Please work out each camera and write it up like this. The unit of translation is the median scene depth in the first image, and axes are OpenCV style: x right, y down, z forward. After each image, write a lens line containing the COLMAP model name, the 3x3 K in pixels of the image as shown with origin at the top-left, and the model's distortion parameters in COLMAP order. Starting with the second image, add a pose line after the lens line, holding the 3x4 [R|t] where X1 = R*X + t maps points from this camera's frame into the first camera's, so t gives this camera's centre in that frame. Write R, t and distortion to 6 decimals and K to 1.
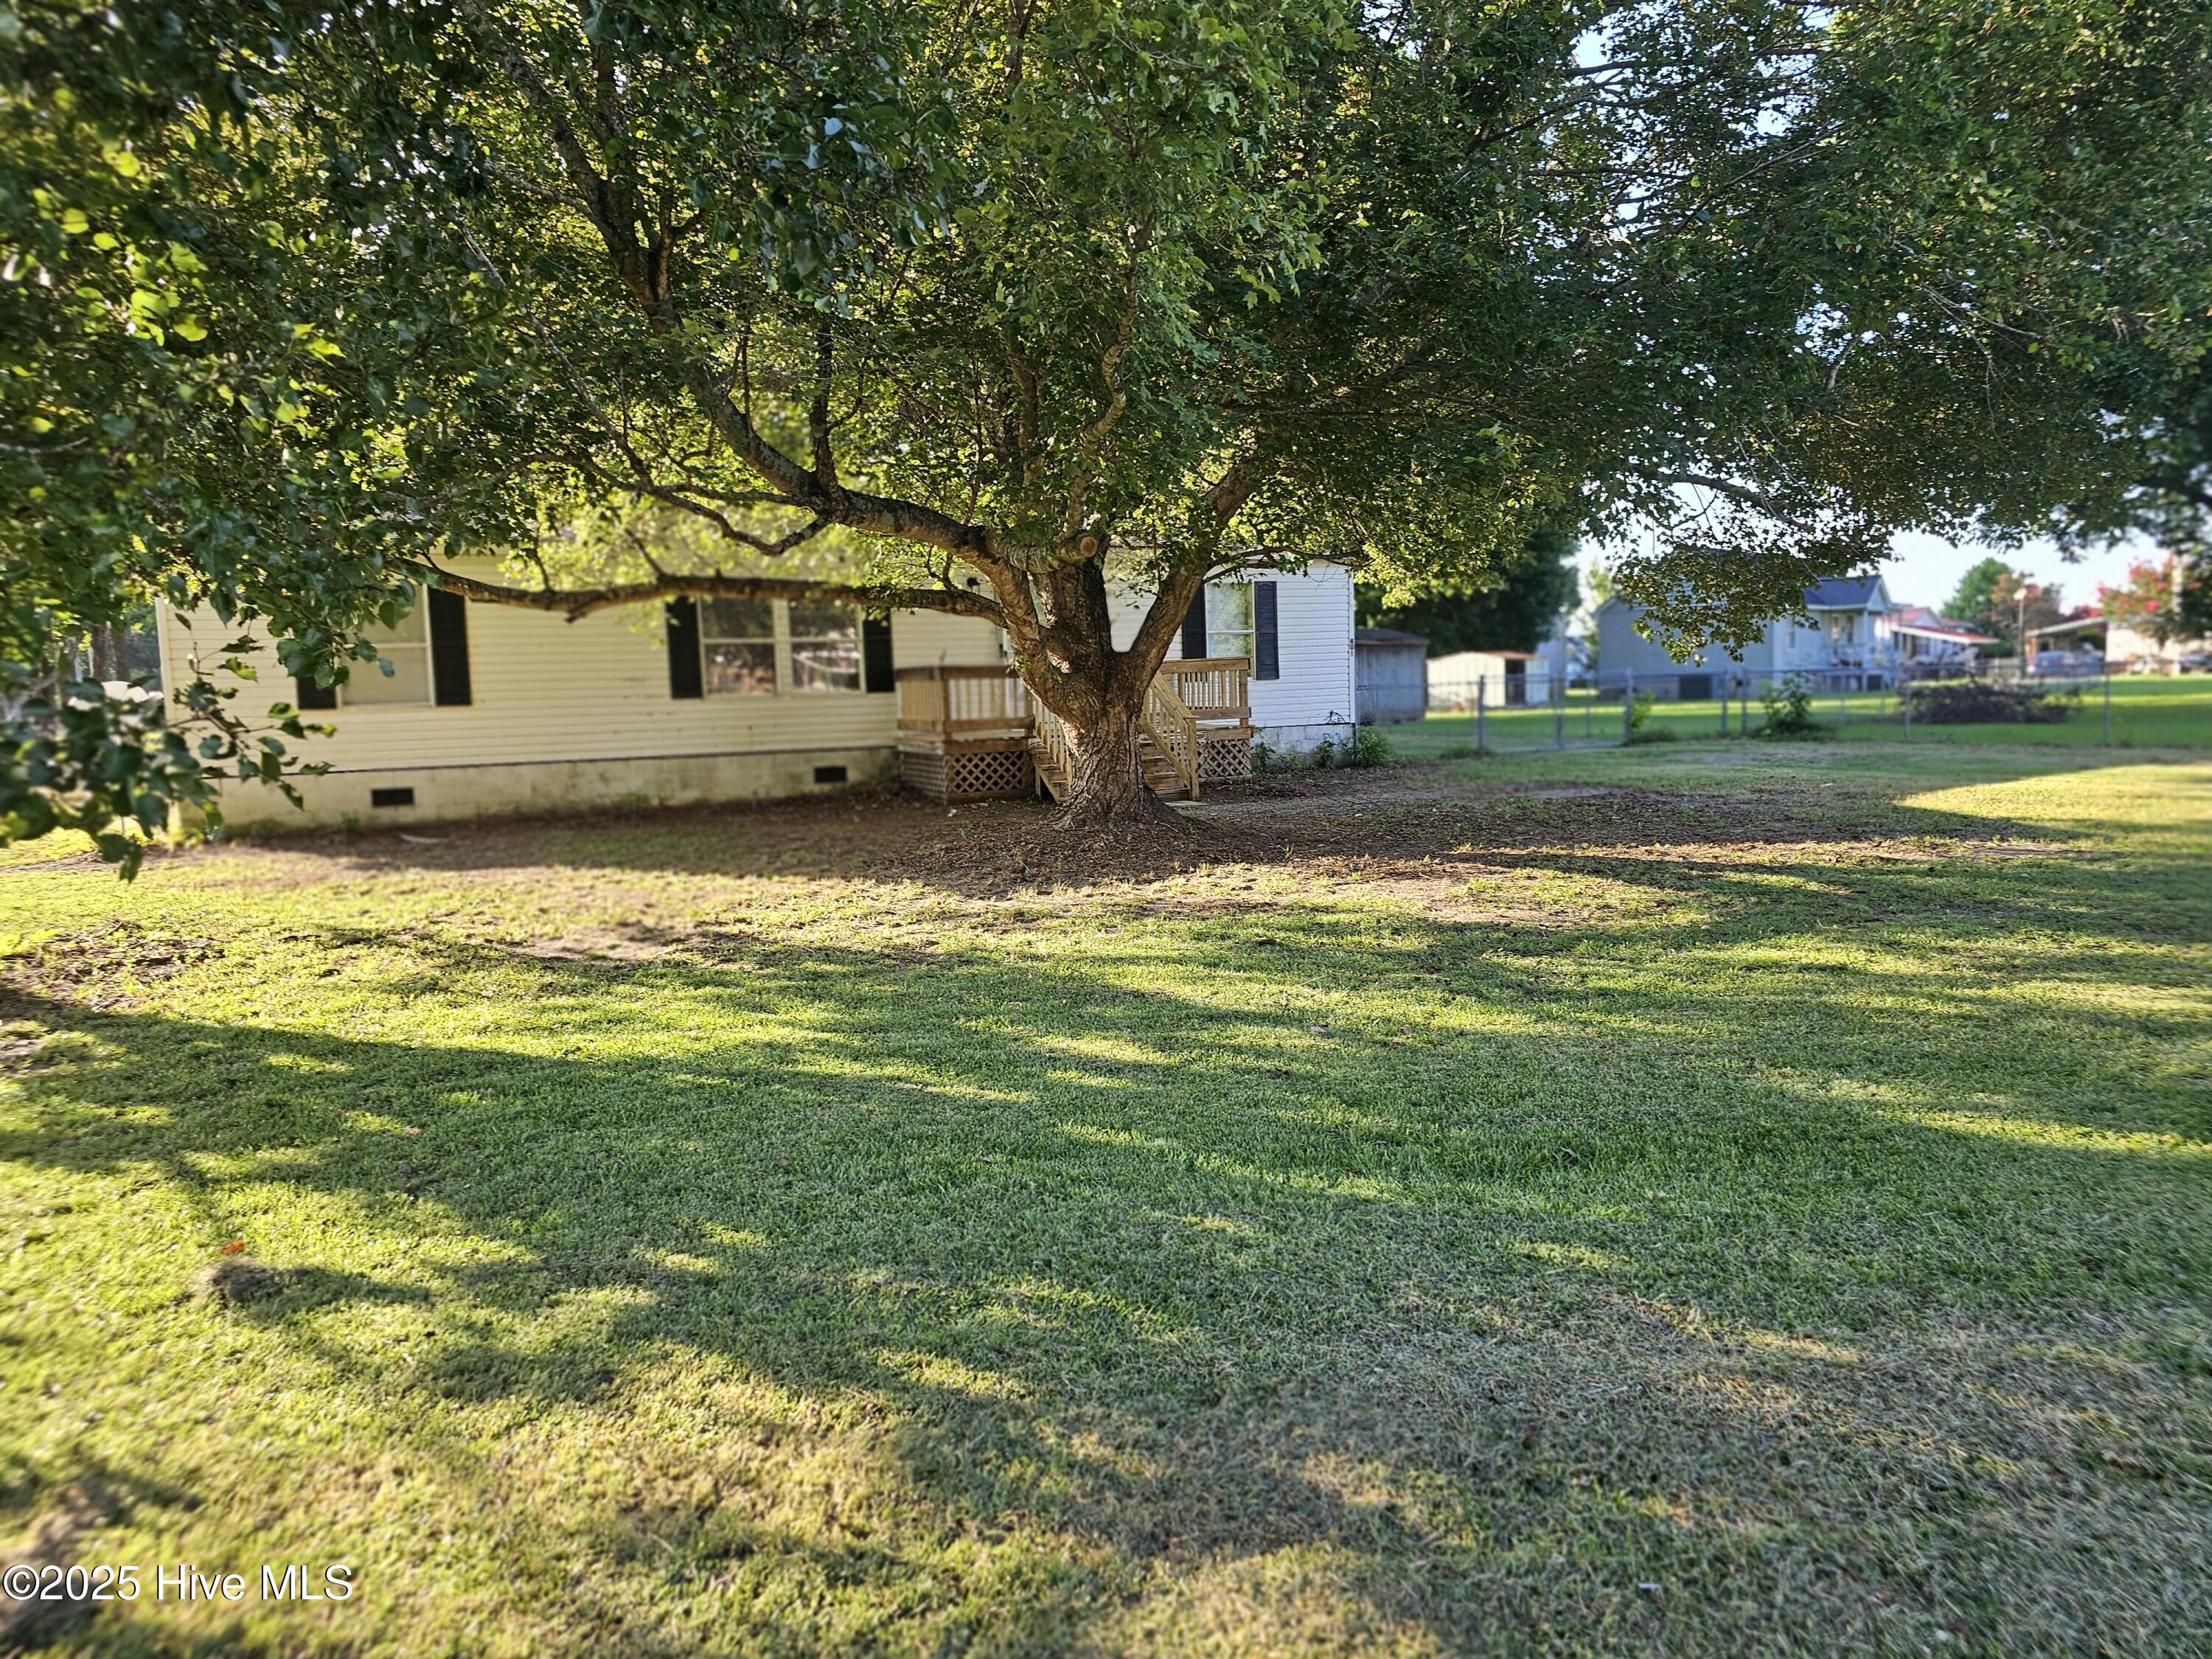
lens RADIAL K [[1473.2, 0, 1106.0], [0, 1473.2, 829.5], [0, 0, 1]] dist [0.025195, 0.000827]
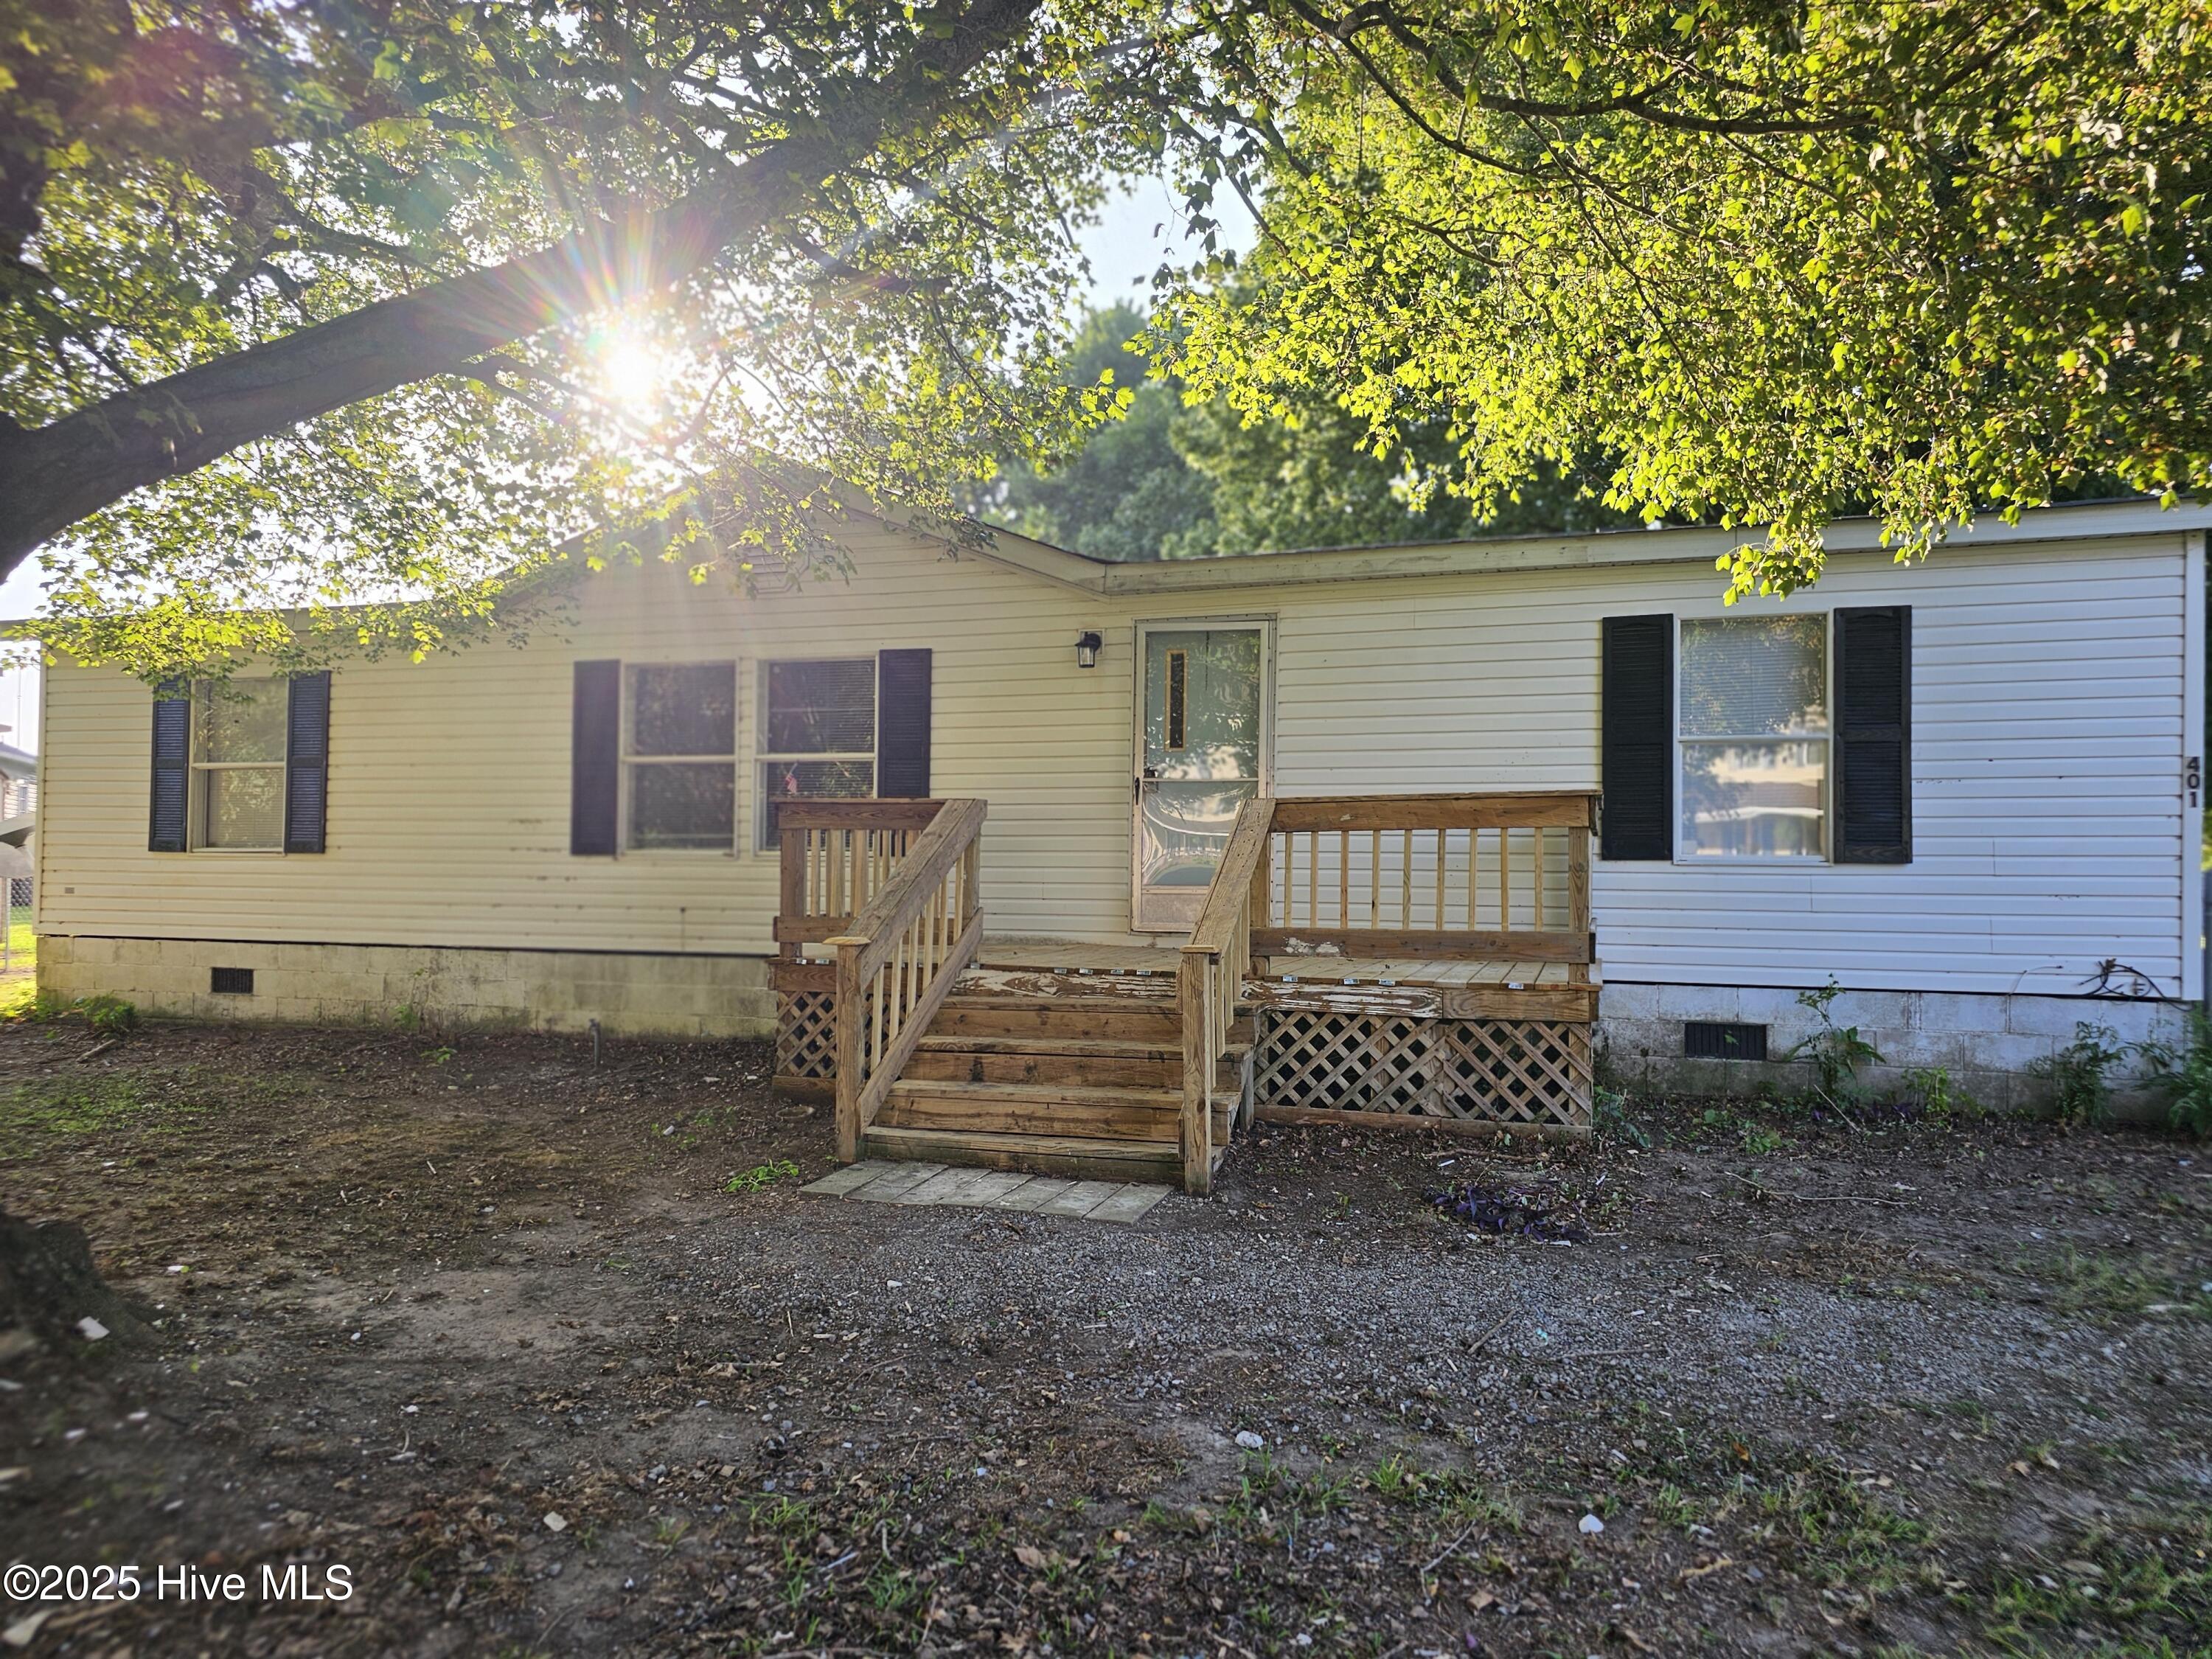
lens RADIAL K [[1473.2, 0, 1106.0], [0, 1473.2, 829.5], [0, 0, 1]] dist [0.025195, 0.000827]
pose [[0.711124, 0.017128, -0.702858, 0.278088], [-0.101163, 0.991793, -0.078184, -0.071470], [0.695750, 0.126702, 0.707021, 0.698501]]
